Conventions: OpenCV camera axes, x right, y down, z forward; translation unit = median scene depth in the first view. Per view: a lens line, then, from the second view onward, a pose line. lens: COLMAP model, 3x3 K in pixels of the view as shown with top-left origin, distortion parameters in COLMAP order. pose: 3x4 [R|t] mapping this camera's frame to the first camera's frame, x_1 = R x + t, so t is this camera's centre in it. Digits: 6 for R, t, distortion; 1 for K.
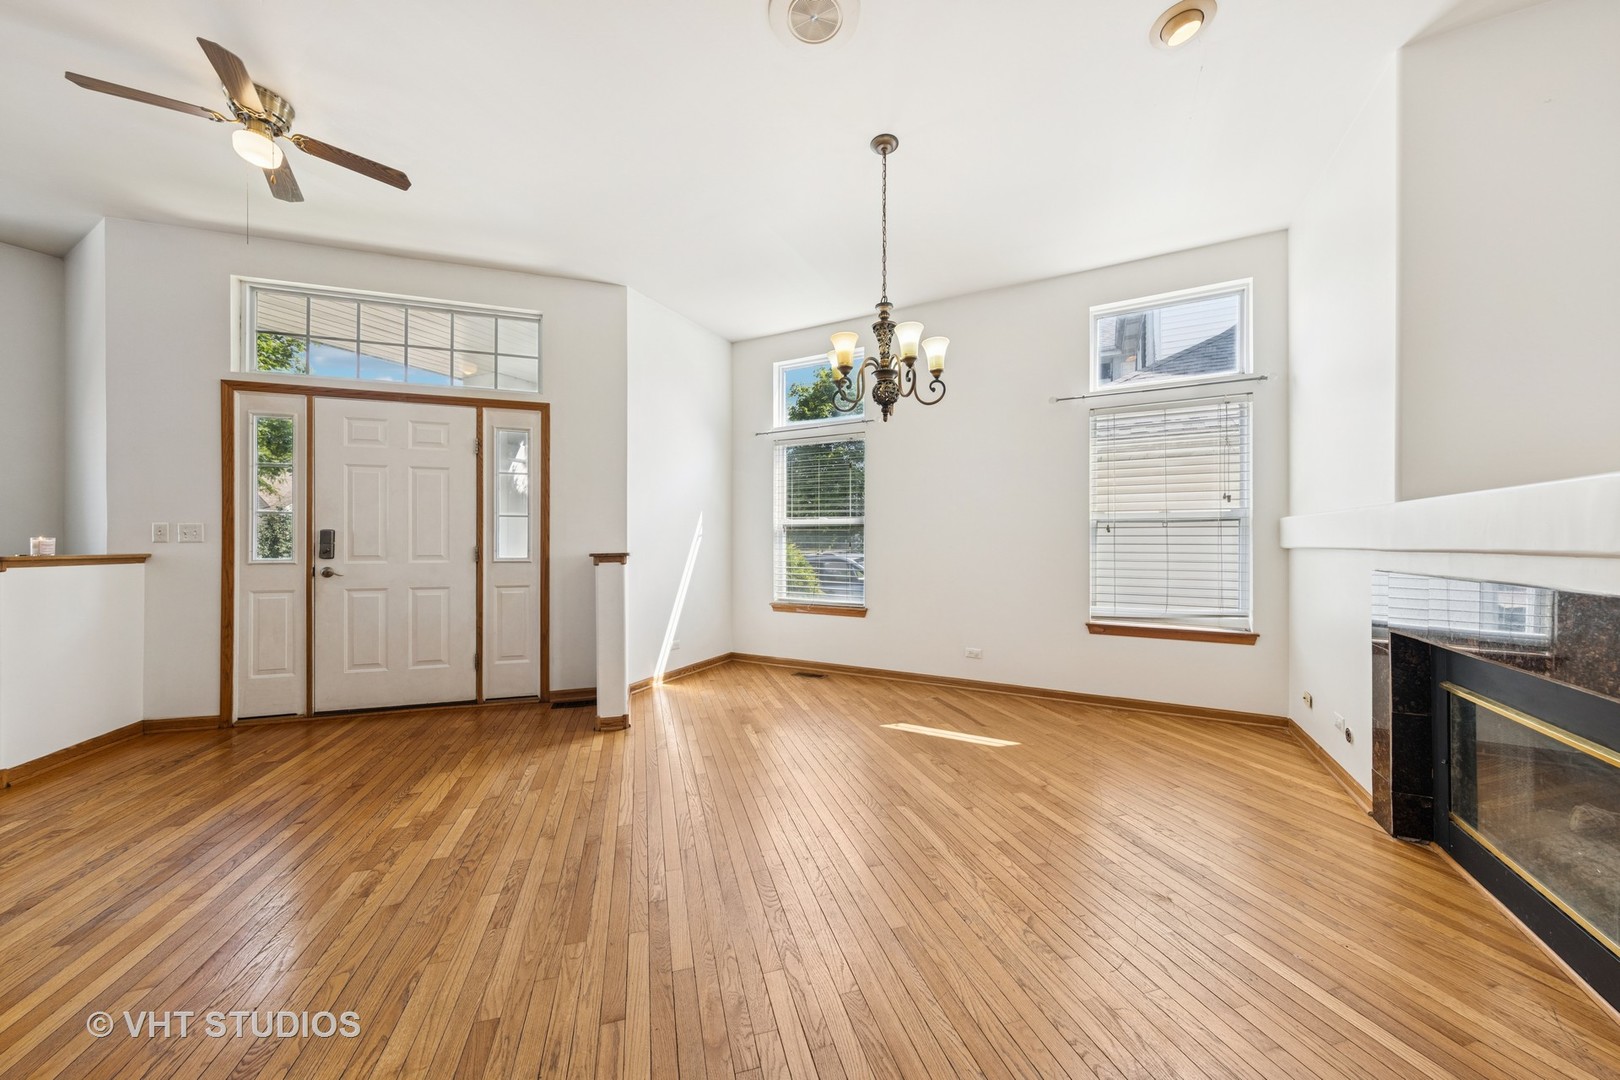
lens RADIAL K [[553.0, 0, 807.2], [0, 553.0, 543.3], [0, 0, 1]] dist [0.000828, -0.000018]
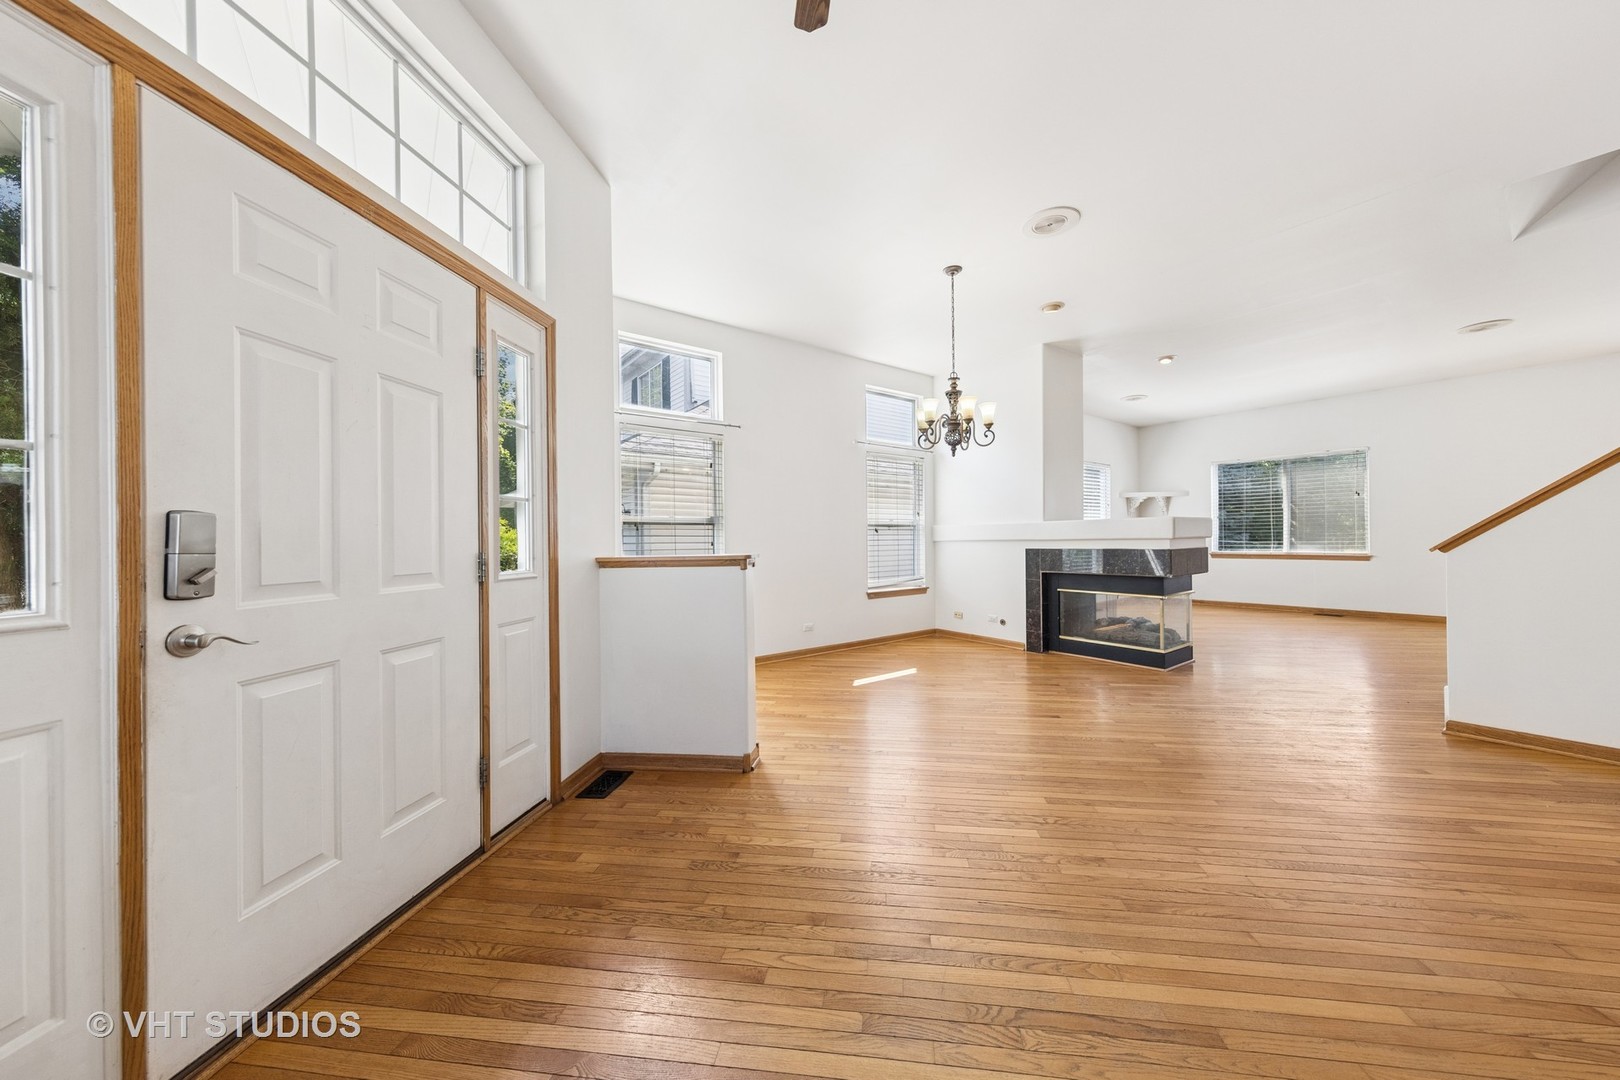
lens RADIAL K [[564.3, 0, 814.3], [0, 564.3, 538.3], [0, 0, 1]] dist [0.000780, 0.000062]
pose [[0.414068, -0.003616, 0.910239, -1.061418], [0.015594, 0.999874, -0.003121, -0.001922], [-0.910112, 0.015486, 0.414072, 0.541716]]
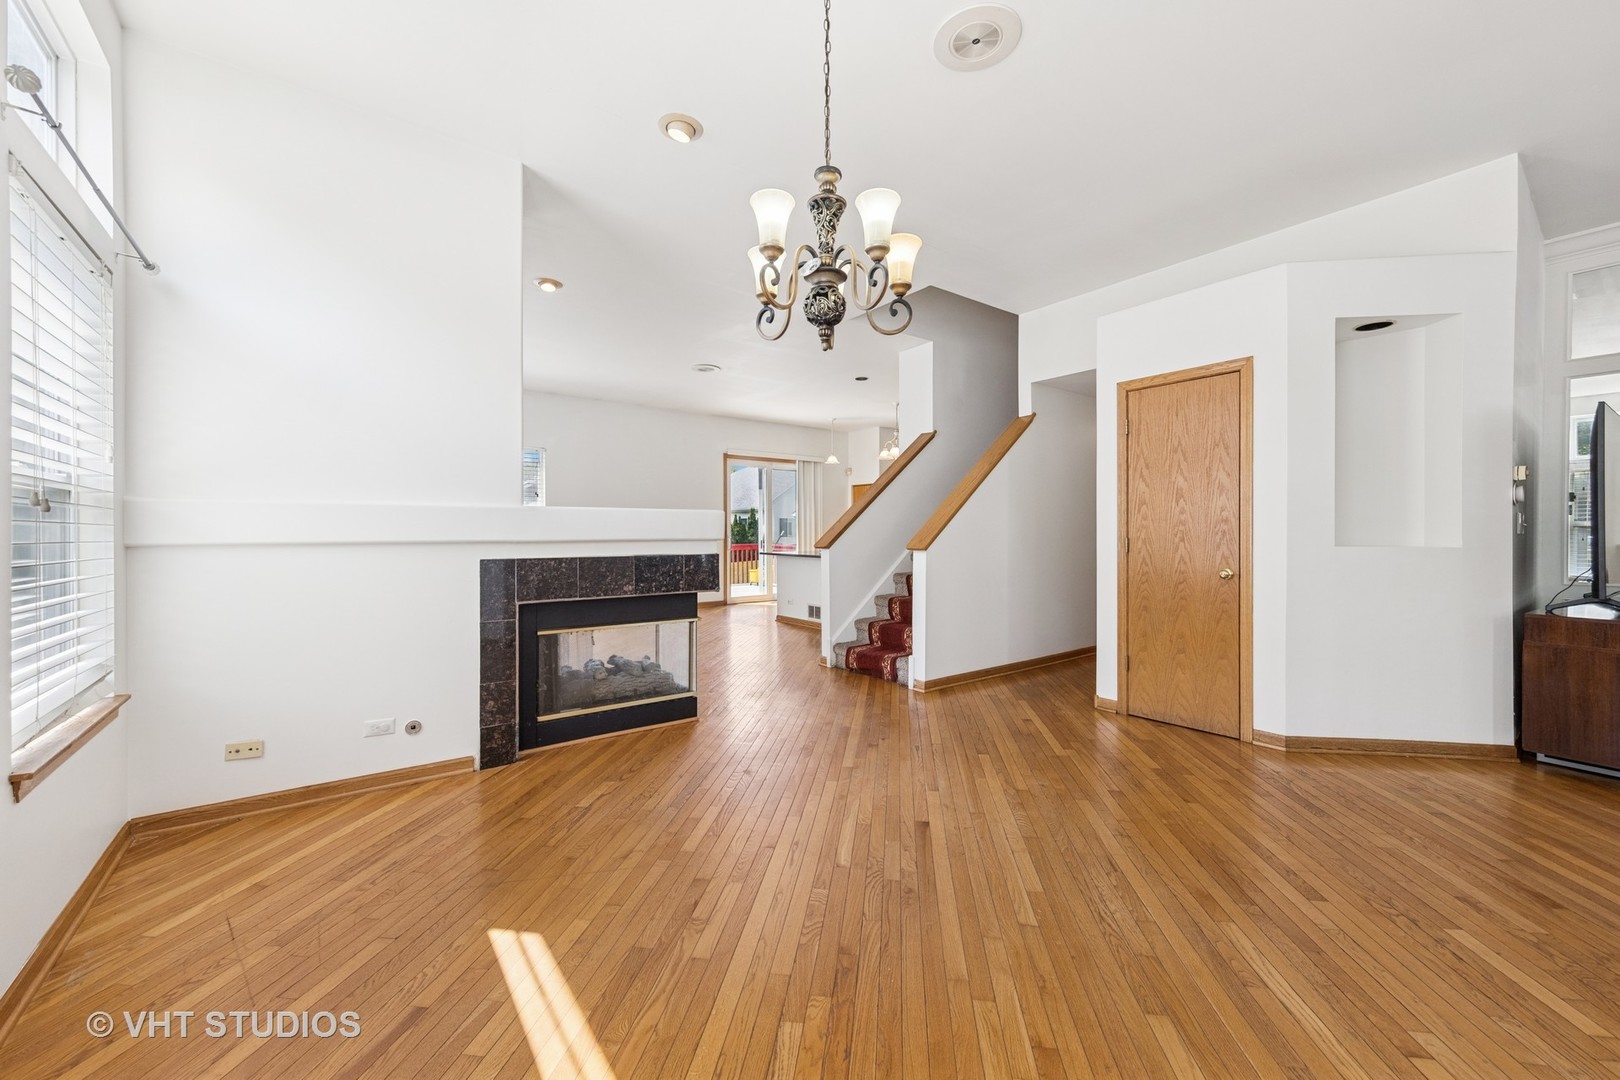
lens RADIAL K [[627.3, 0, 814.9], [0, 627.3, 544.1], [0, 0, 1]] dist [0.001765, 0.000086]
pose [[-0.912675, -0.004639, 0.408661, -0.112232], [0.002741, 0.999844, 0.017471, -0.003522], [-0.408678, 0.017065, -0.912519, 1.273132]]
